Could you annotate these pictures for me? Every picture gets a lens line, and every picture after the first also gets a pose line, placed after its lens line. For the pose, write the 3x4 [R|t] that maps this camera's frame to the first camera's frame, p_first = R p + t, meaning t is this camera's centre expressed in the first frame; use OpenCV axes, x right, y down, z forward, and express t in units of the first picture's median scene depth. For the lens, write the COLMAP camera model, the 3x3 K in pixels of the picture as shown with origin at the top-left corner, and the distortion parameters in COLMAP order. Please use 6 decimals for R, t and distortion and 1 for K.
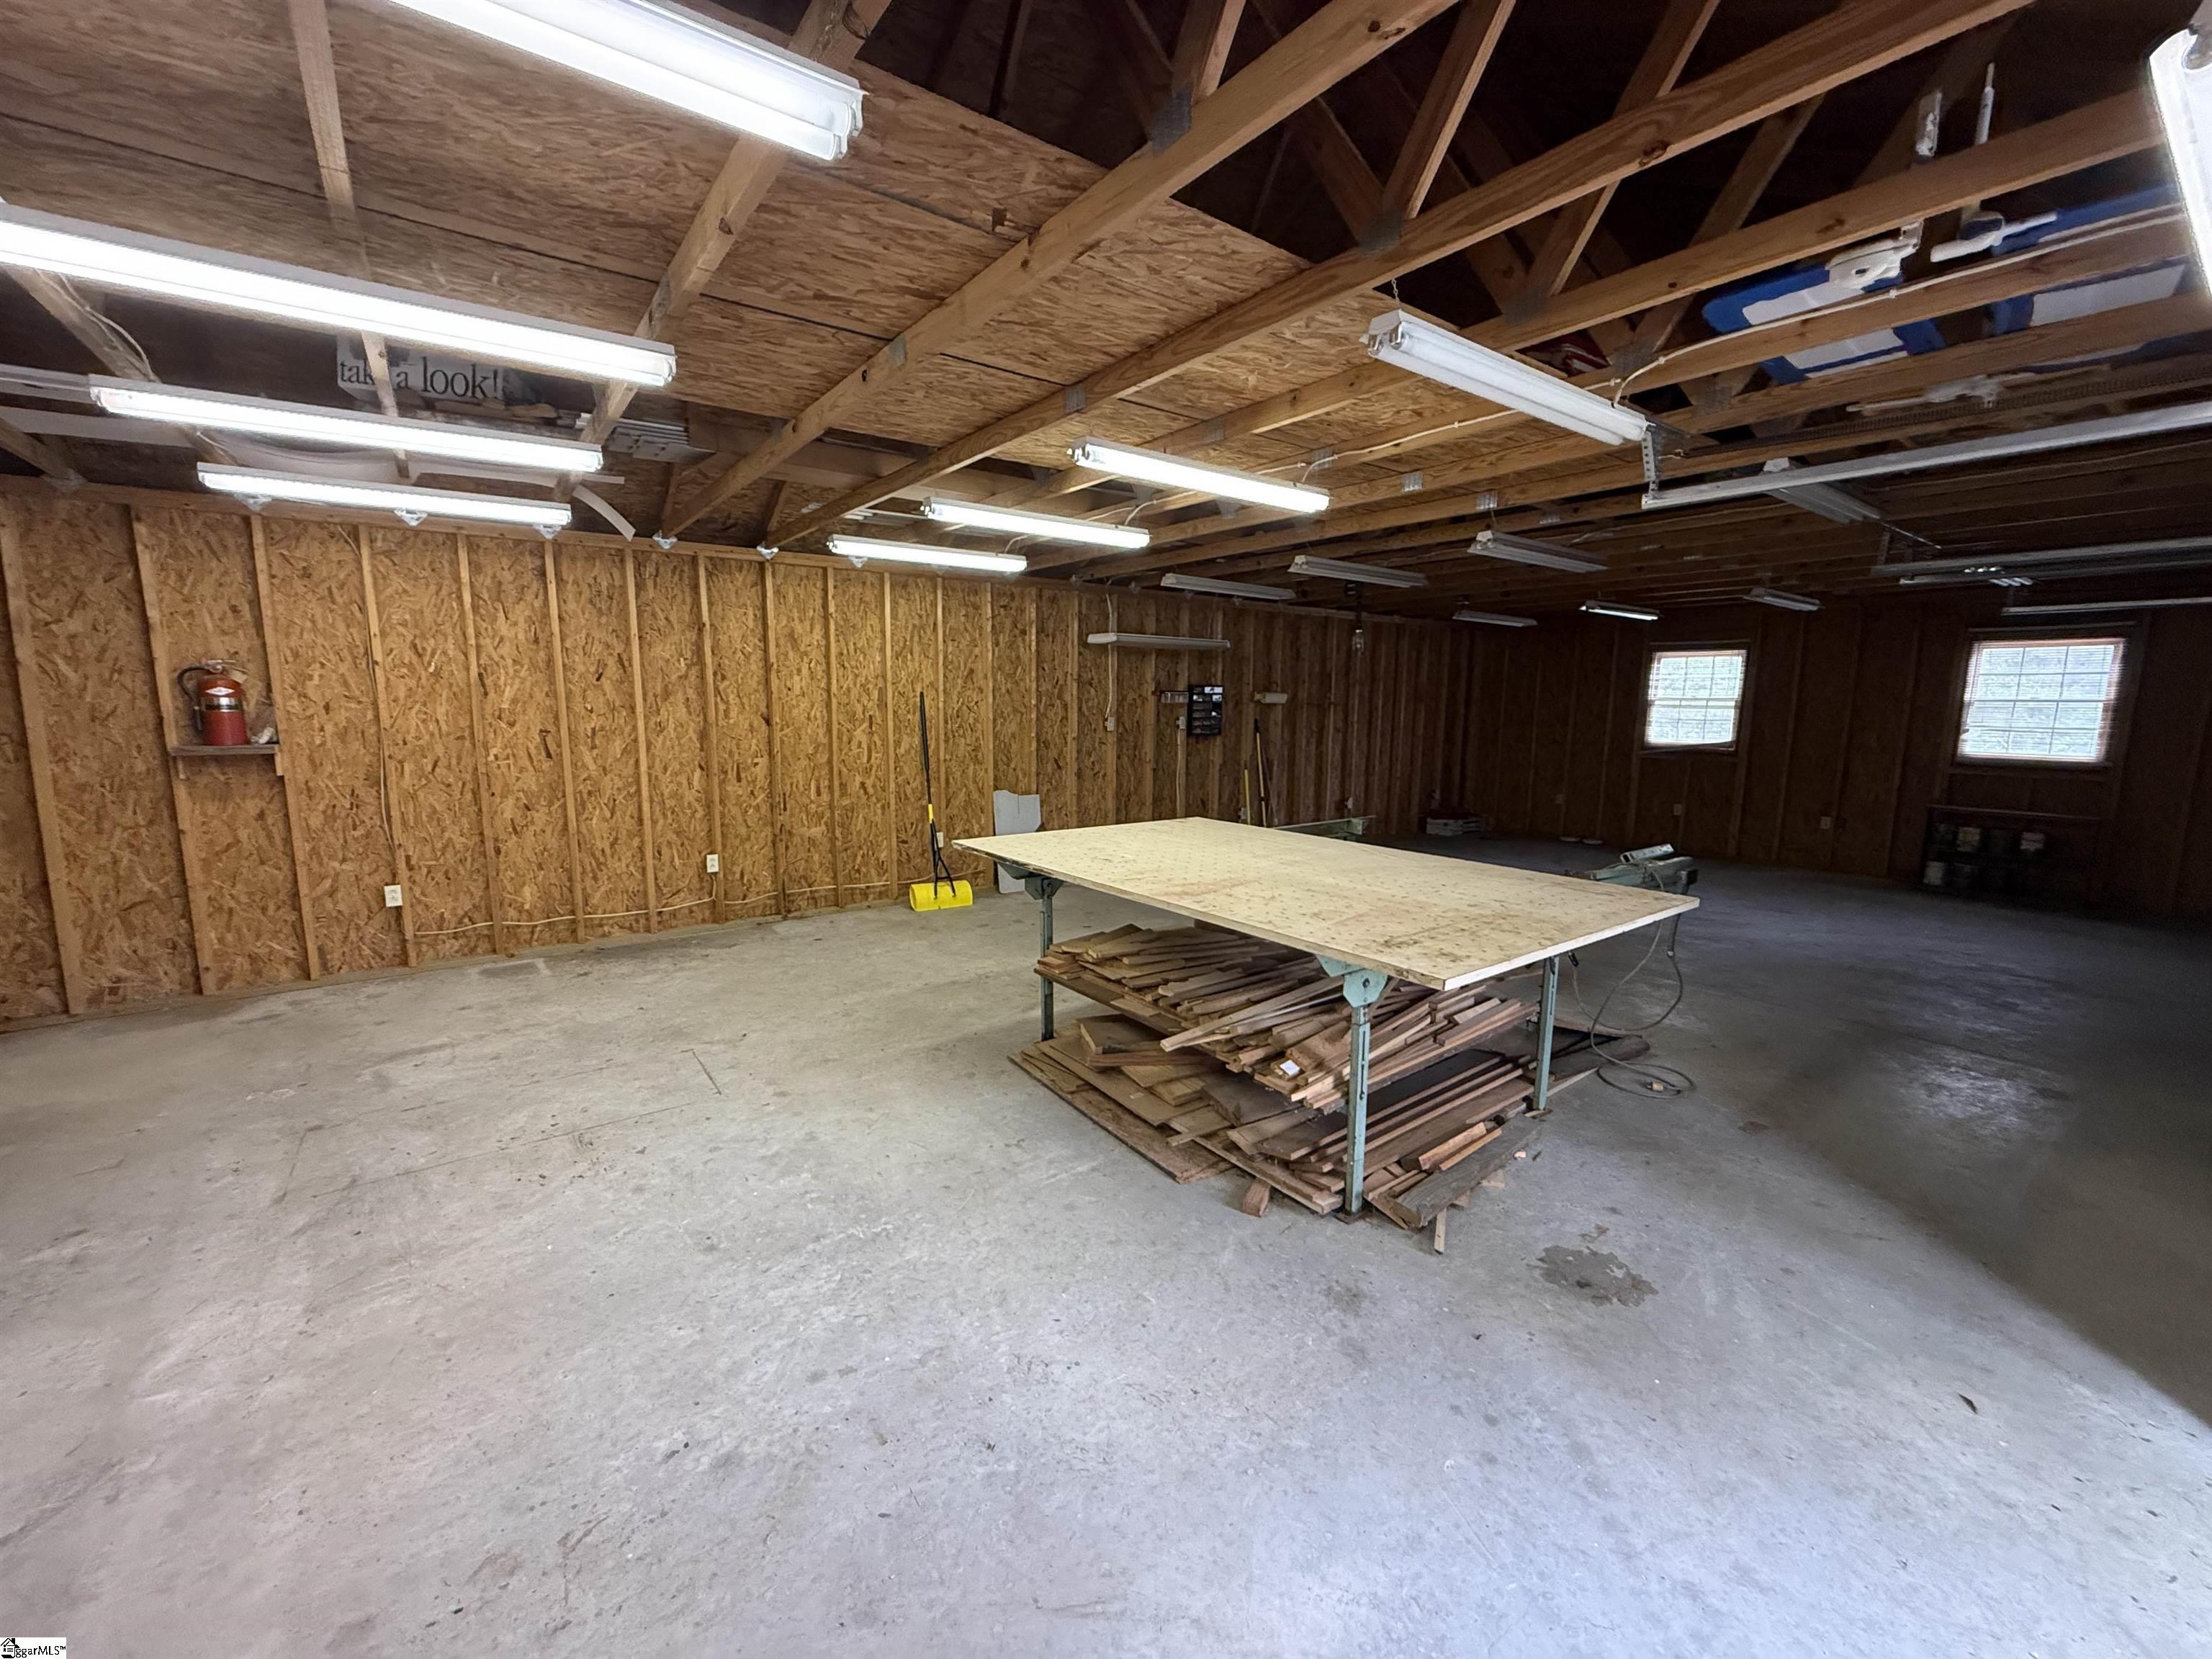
lens RADIAL K [[880.8, 0, 1103.5], [0, 880.8, 834.4], [0, 0, 1]] dist [-0.000045, 0.000393]
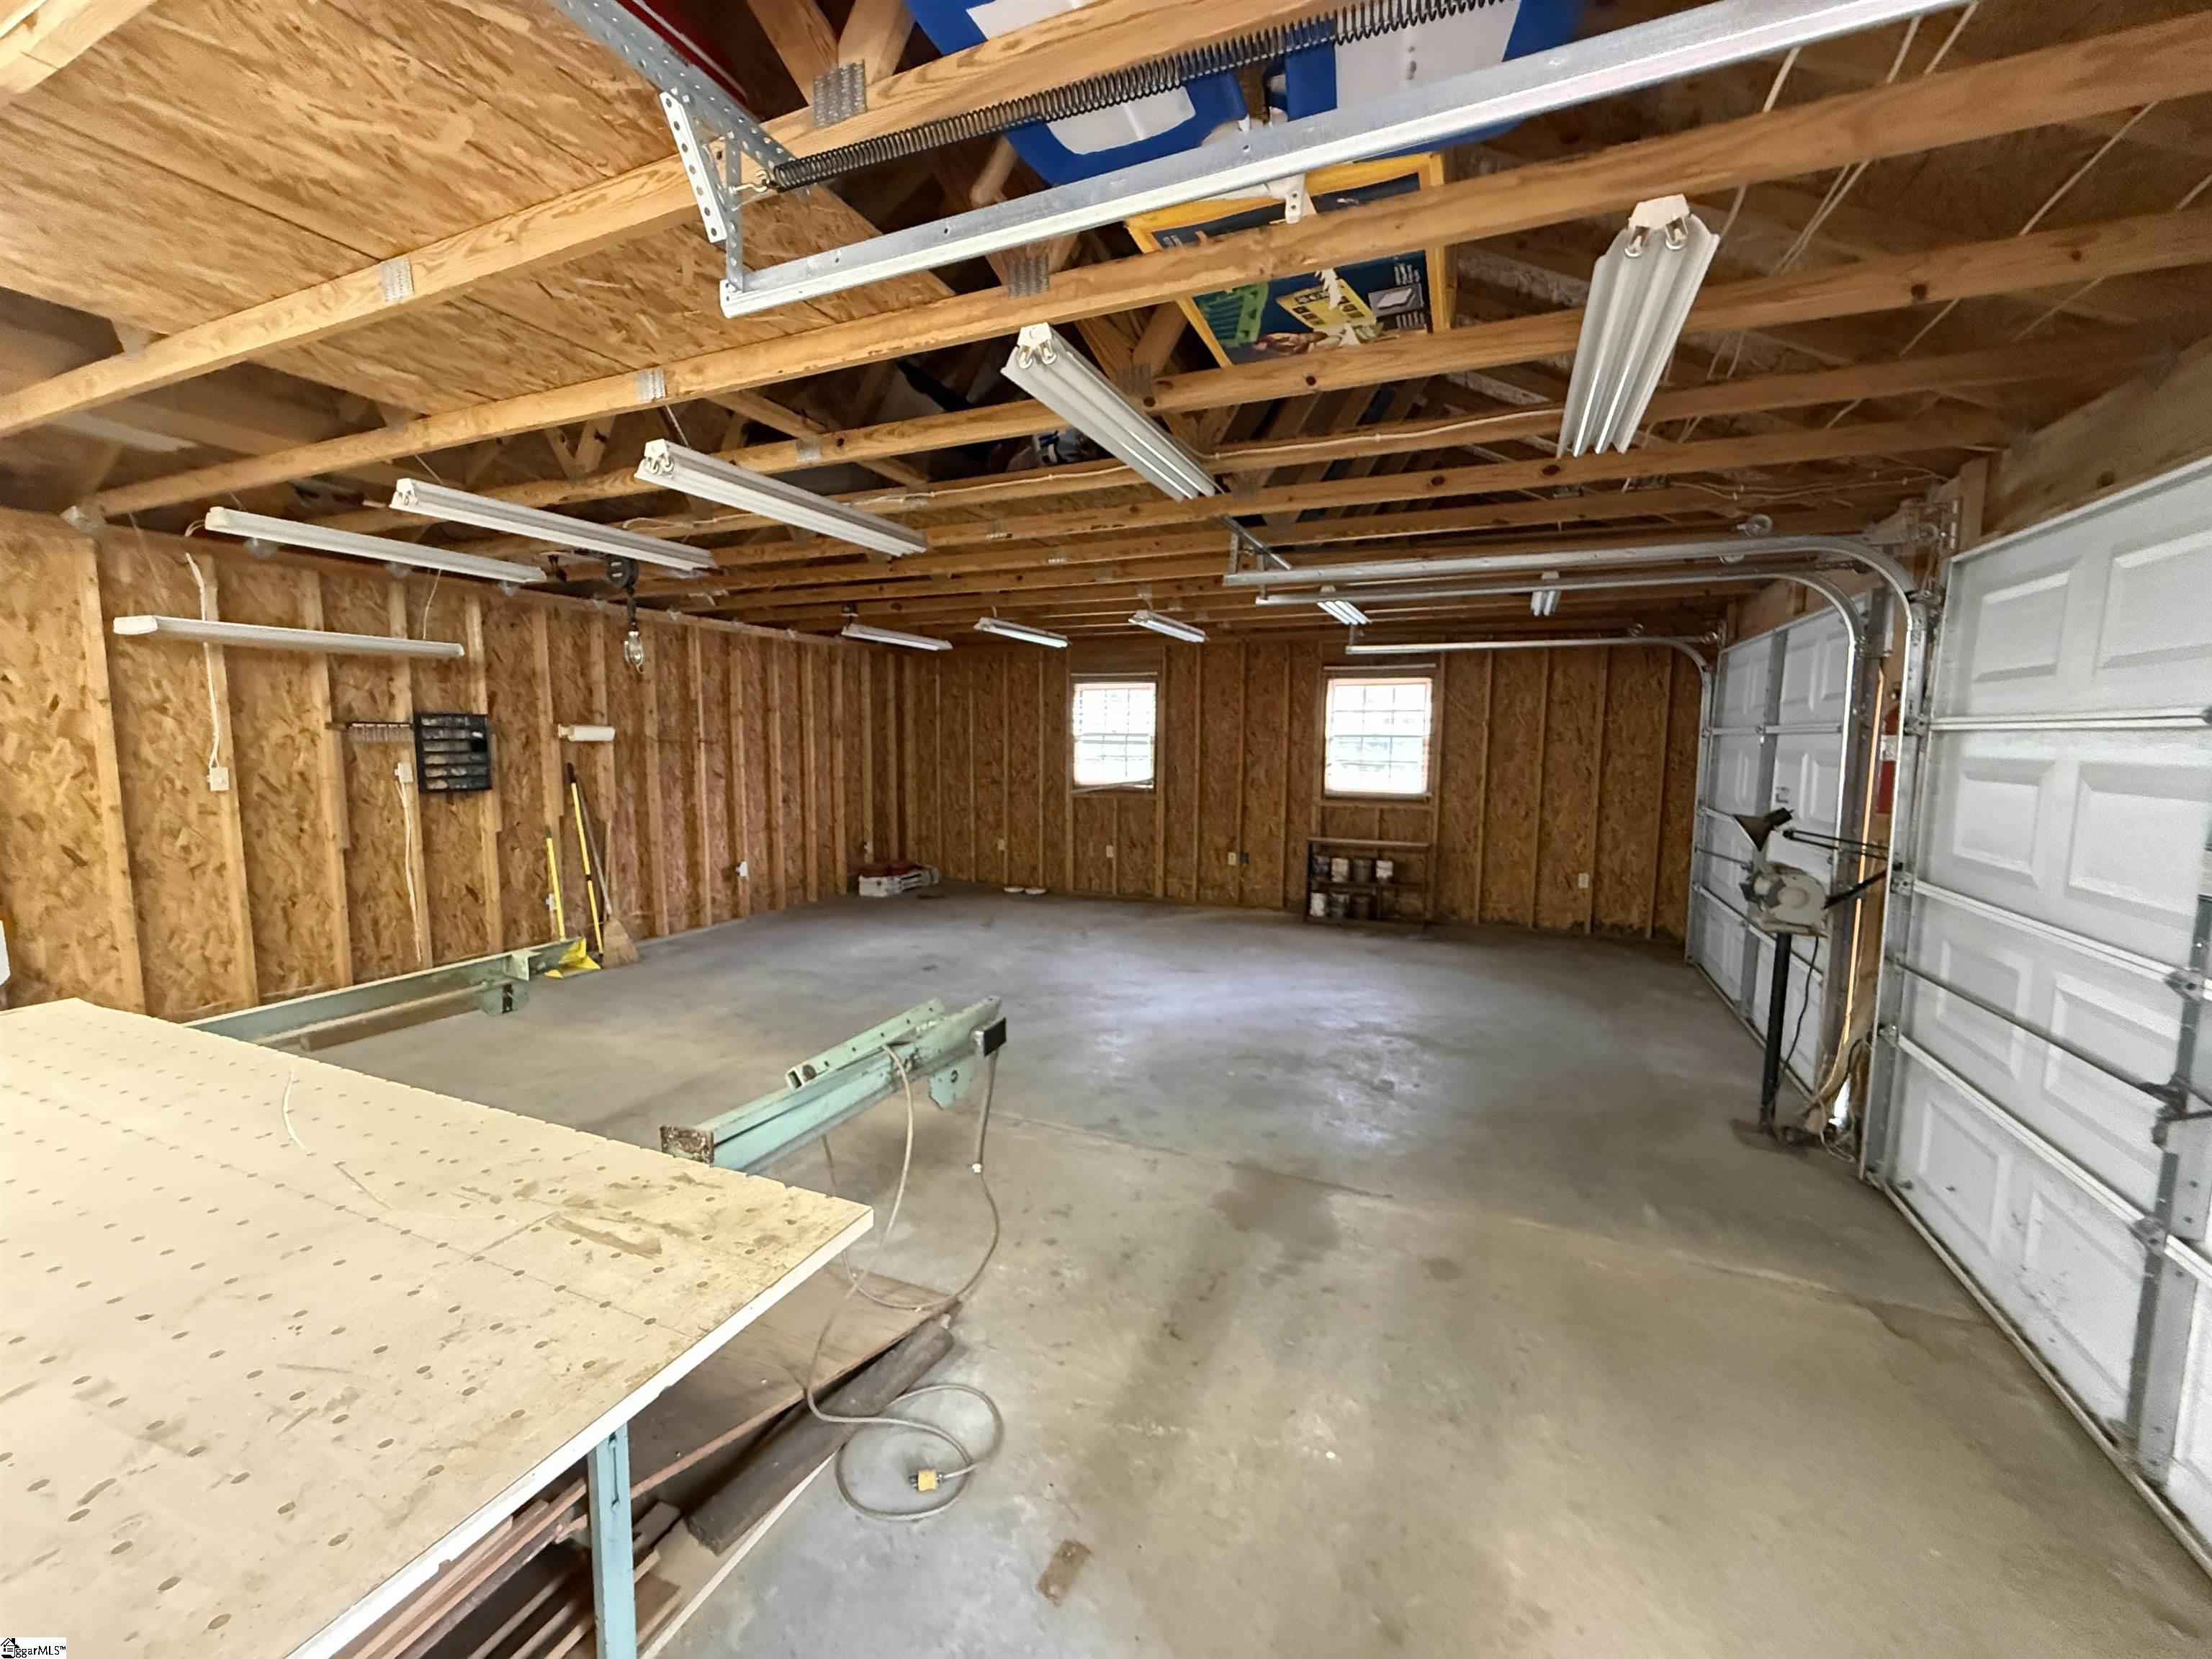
lens RADIAL K [[880.8, 0, 1103.5], [0, 880.8, 834.4], [0, 0, 1]] dist [-0.000045, 0.000393]
pose [[0.870193, -0.056303, 0.489483, 0.207732], [0.074649, 0.997047, -0.018024, -0.033126], [-0.487023, 0.052224, 0.871827, 0.203483]]
